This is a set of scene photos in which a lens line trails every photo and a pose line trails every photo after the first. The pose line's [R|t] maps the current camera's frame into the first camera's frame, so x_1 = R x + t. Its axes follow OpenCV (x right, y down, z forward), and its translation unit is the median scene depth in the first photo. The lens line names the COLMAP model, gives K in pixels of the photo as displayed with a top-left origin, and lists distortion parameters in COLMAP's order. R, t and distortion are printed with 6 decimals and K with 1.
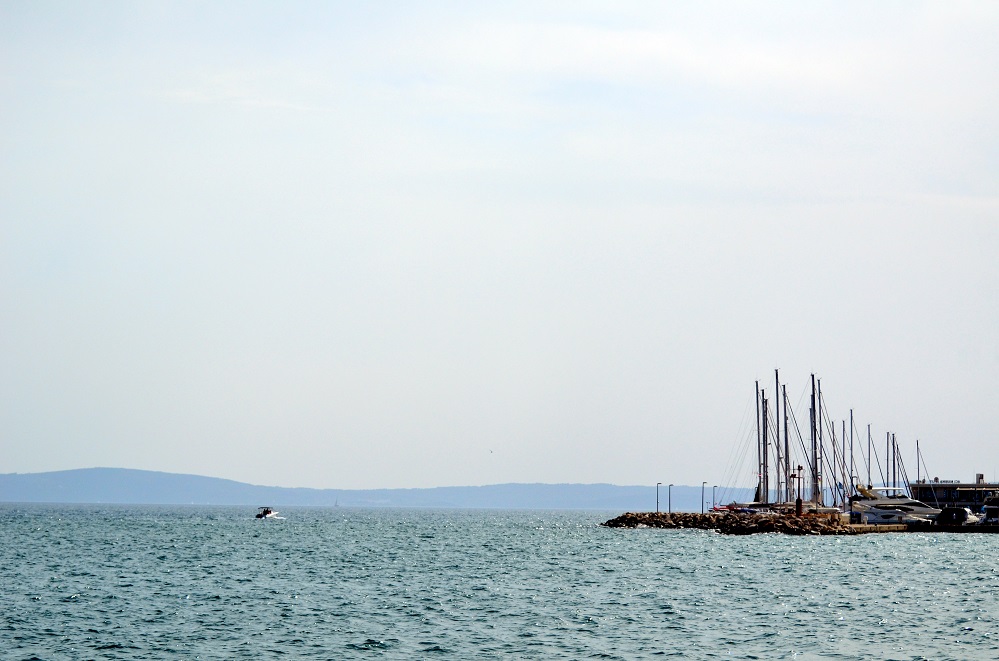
lens RADIAL K [[3015.4, 0, 499.5], [0, 3015.4, 330.5], [0, 0, 1]] dist [-0.046388, -0.697935]
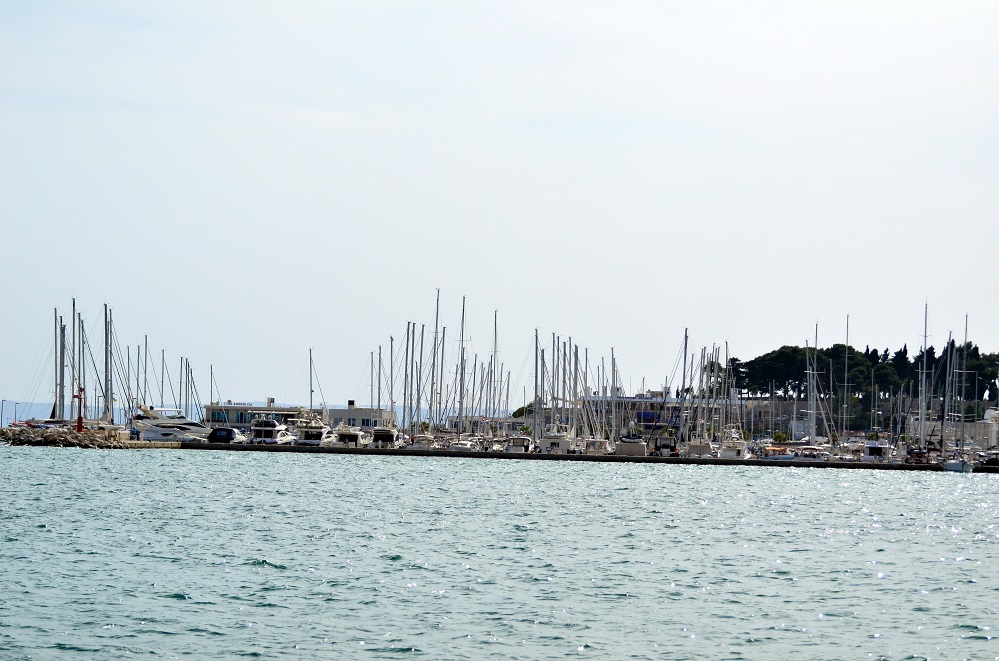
lens RADIAL K [[3239.1, 0, 499.5], [0, 3239.1, 330.5], [0, 0, 1]] dist [-0.101305, -0.176896]
pose [[0.977849, 0.028943, 0.207303, -0.000027], [-0.034898, 0.999075, 0.025126, -0.011075], [-0.206384, -0.031804, 0.977954, -0.194556]]
